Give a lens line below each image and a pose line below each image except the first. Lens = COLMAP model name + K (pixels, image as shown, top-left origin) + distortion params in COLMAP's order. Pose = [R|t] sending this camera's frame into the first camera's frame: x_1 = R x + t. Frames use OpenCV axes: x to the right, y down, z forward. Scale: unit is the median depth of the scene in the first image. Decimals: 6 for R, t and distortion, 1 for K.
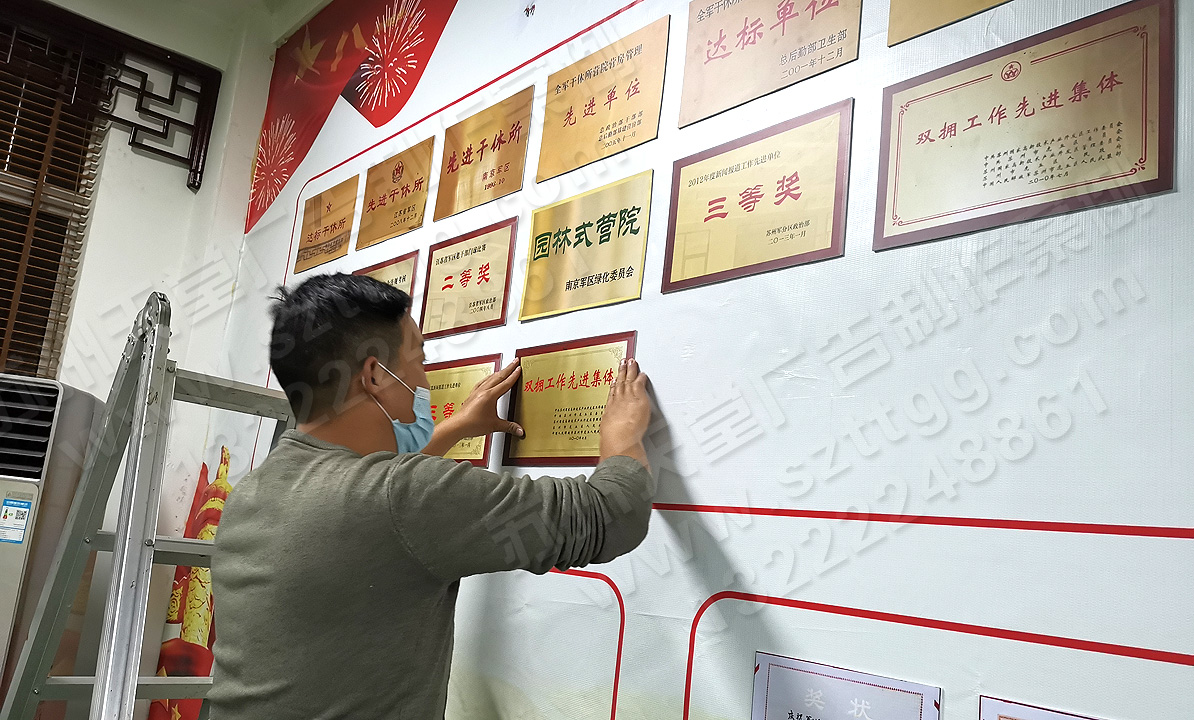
lens RADIAL K [[916.8, 0, 595.8], [0, 916.8, 399.1], [0, 0, 1]] dist [0.091215, -0.135436]
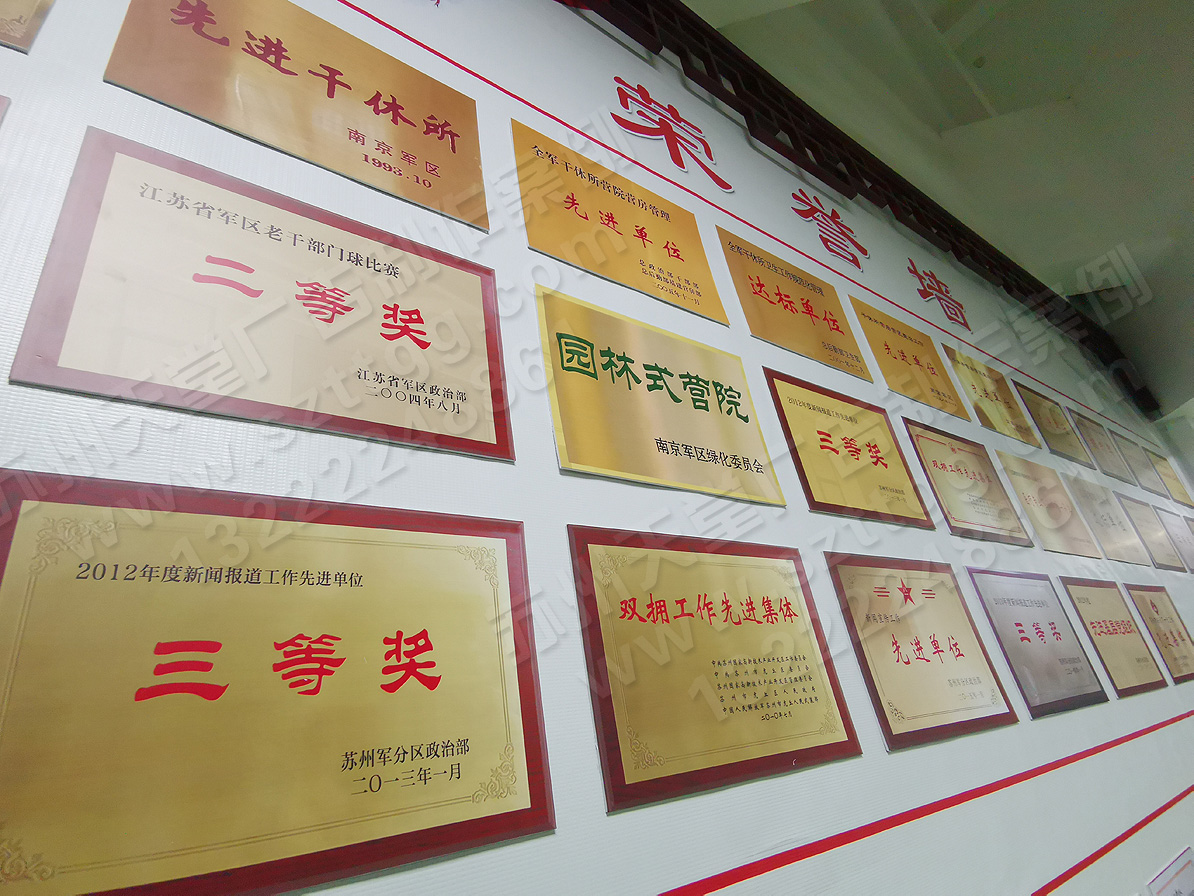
lens RADIAL K [[636.2, 0, 593.7], [0, 636.2, 442.1], [0, 0, 1]] dist [-0.019960, 0.040980]
pose [[0.071583, 0.349569, 0.934172, -0.347177], [-0.000159, 0.936579, -0.350457, 0.016862], [-0.997435, 0.024939, 0.067099, 0.833091]]
